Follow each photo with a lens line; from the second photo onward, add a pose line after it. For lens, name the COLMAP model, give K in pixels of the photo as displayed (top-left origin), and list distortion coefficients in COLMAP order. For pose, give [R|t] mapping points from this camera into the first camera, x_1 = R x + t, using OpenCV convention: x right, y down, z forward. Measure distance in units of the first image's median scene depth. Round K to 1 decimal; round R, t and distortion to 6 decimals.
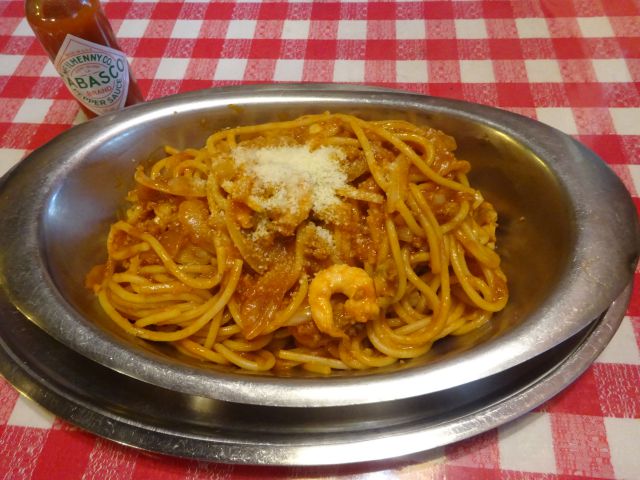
lens RADIAL K [[455.9, 0, 320.0], [0, 455.9, 240.0], [0, 0, 1]] dist [0.002777, 0.004673]
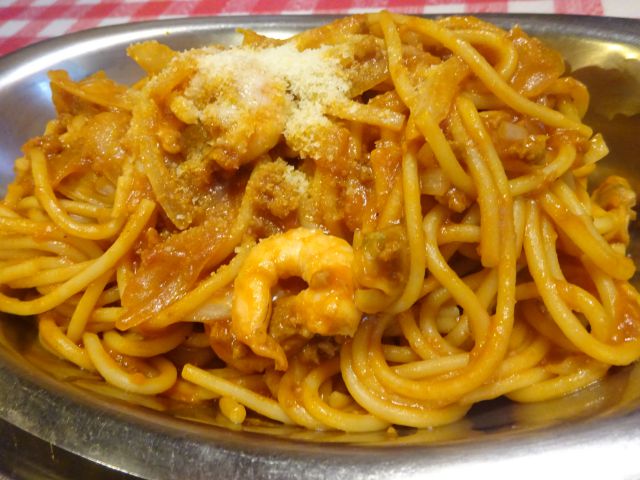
lens RADIAL K [[455.9, 0, 320.0], [0, 455.9, 240.0], [0, 0, 1]] dist [0.002777, 0.004673]
pose [[0.964334, 0.120061, -0.235891, 0.188409], [-0.144646, 0.985402, -0.089781, 0.115058], [0.221668, 0.120700, 0.967623, 0.466119]]
